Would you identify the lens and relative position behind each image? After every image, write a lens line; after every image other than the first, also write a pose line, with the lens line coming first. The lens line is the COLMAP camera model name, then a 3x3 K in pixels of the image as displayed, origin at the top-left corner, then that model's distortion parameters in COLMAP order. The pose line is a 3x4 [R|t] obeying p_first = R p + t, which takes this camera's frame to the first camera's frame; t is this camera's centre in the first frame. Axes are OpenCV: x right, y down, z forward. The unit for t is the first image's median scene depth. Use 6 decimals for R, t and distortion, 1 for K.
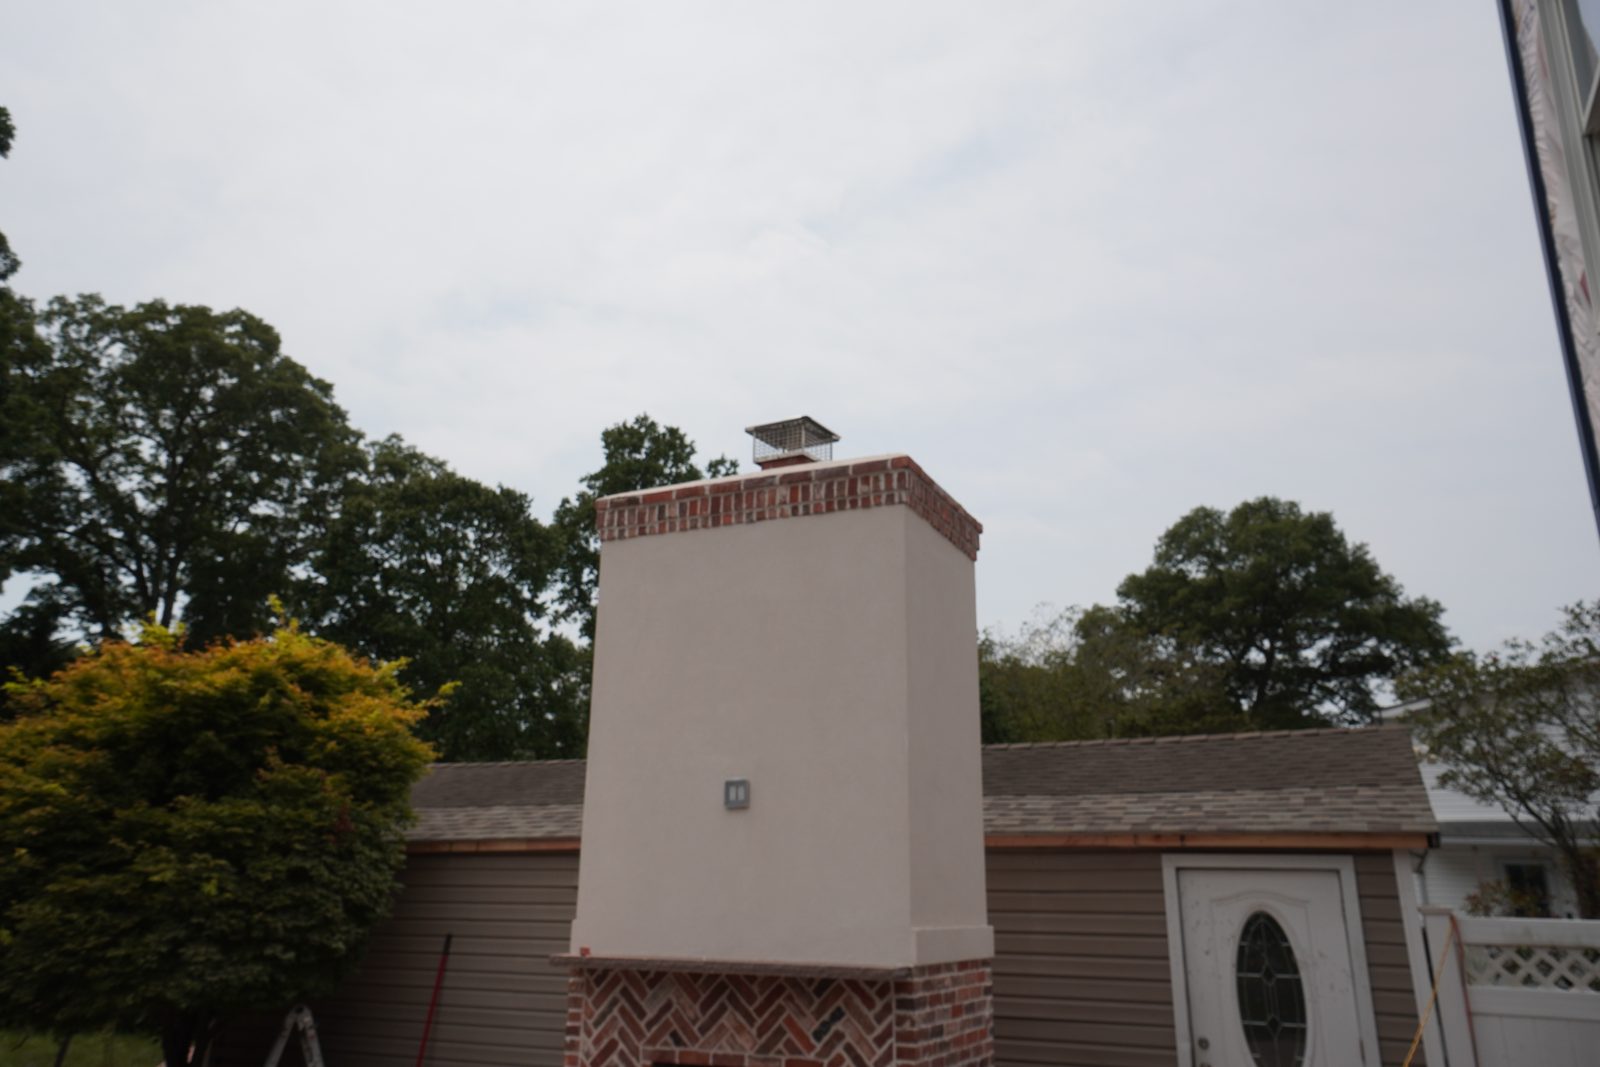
lens RADIAL K [[1202.2, 0, 812.2], [0, 1202.2, 519.5], [0, 0, 1]] dist [0.033200, 0.023537]
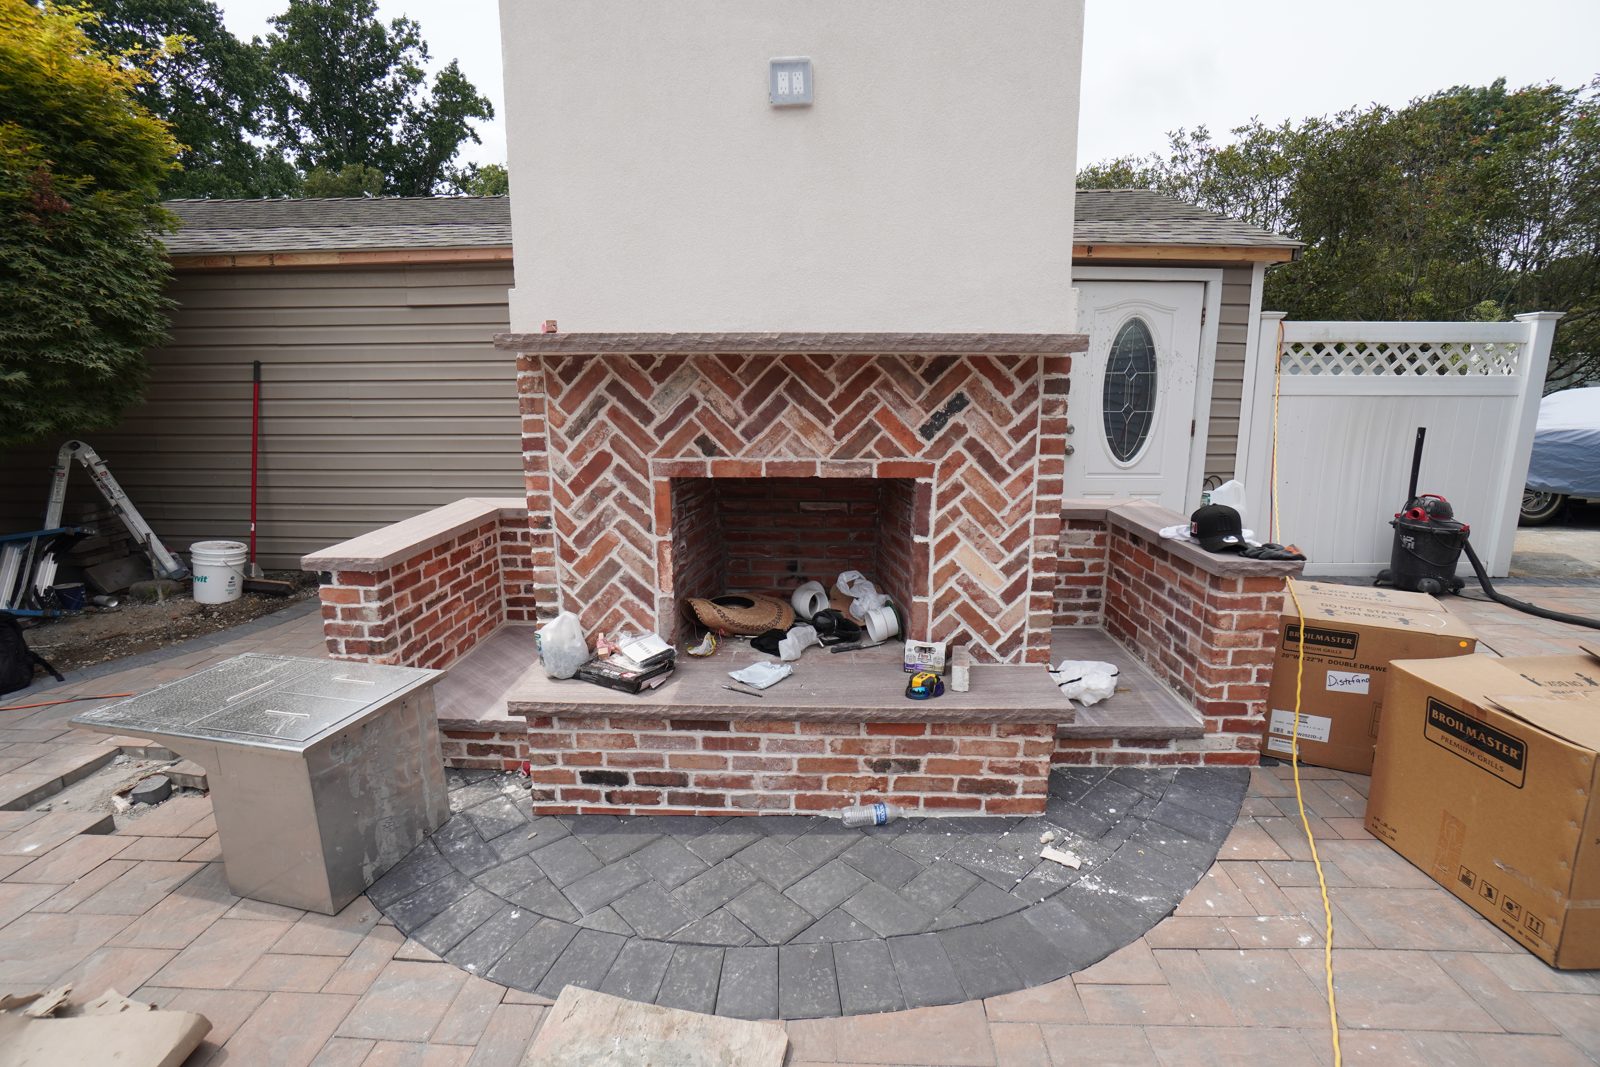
lens RADIAL K [[727.8, 0, 800.3], [0, 727.8, 518.8], [0, 0, 1]] dist [-0.040667, 0.012913]
pose [[0.922781, -0.087270, 0.375313, -0.191387], [-0.103645, 0.881903, 0.459896, 0.225677], [-0.371124, -0.463283, 0.804758, 0.526436]]
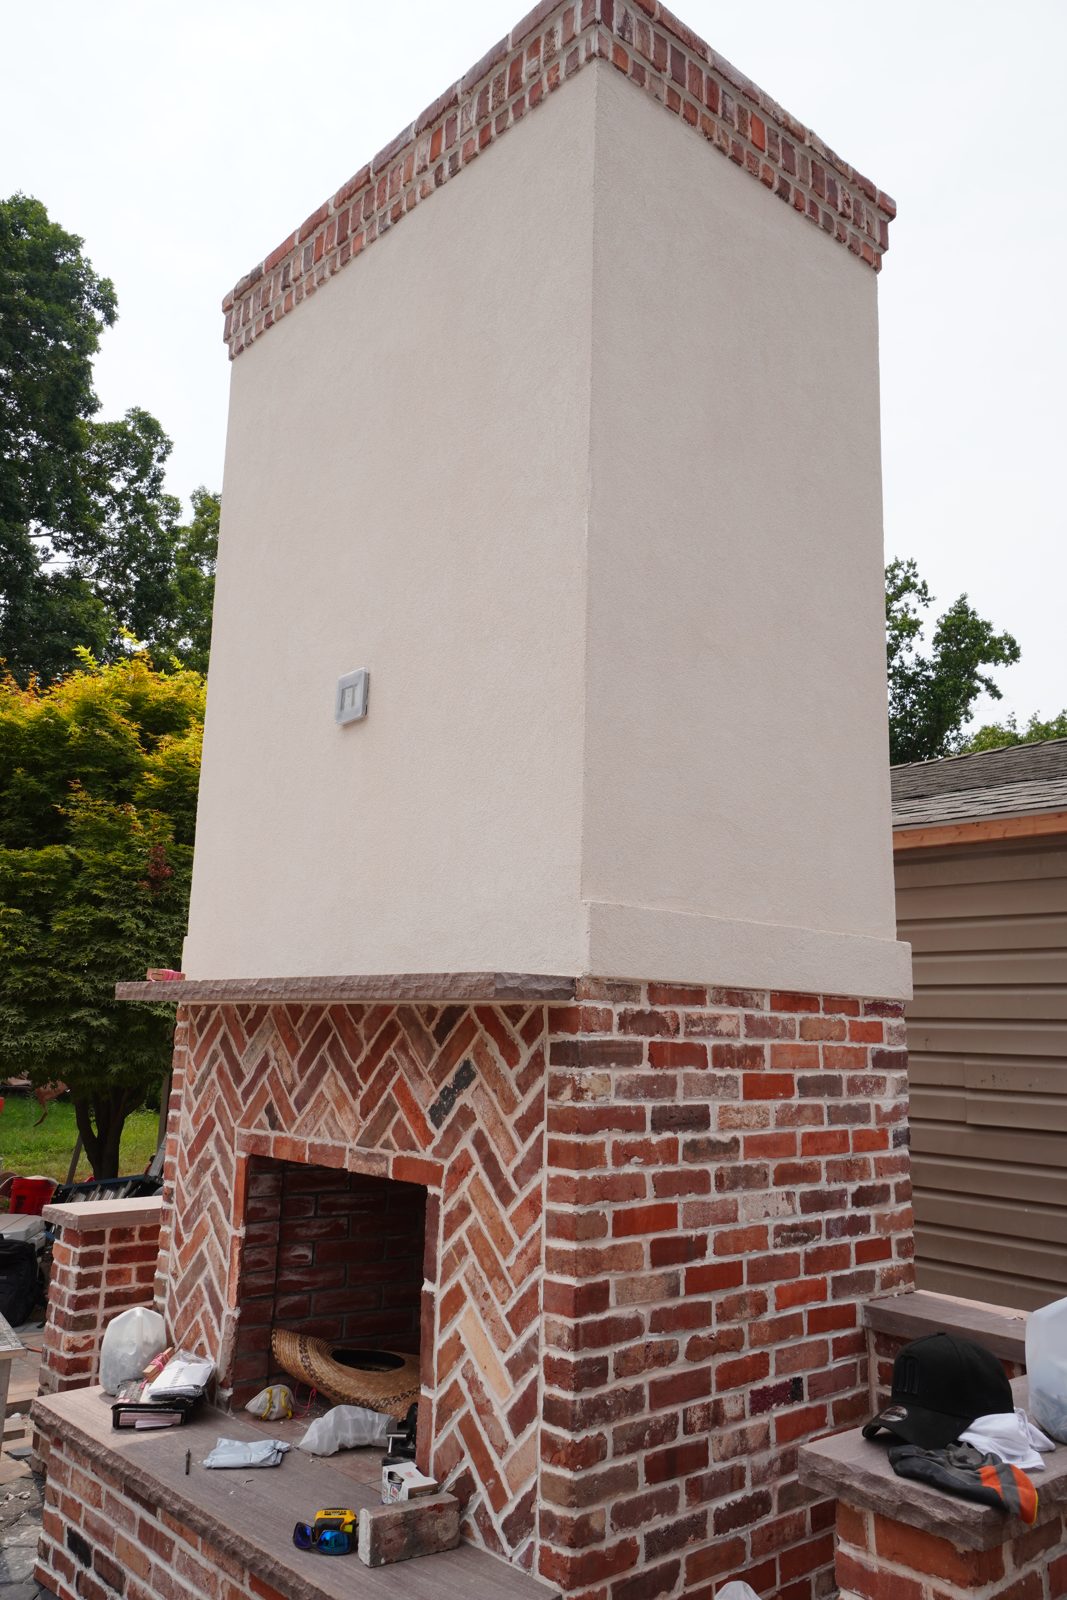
lens RADIAL K [[1202.2, 0, 517.8], [0, 1202.2, 801.1], [0, 0, 1]] dist [0.033200, 0.023537]
pose [[0.910298, -0.068709, -0.408212, 0.201931], [0.111171, 0.990479, 0.081194, 0.210383], [0.398746, -0.119292, 0.909269, 0.463692]]
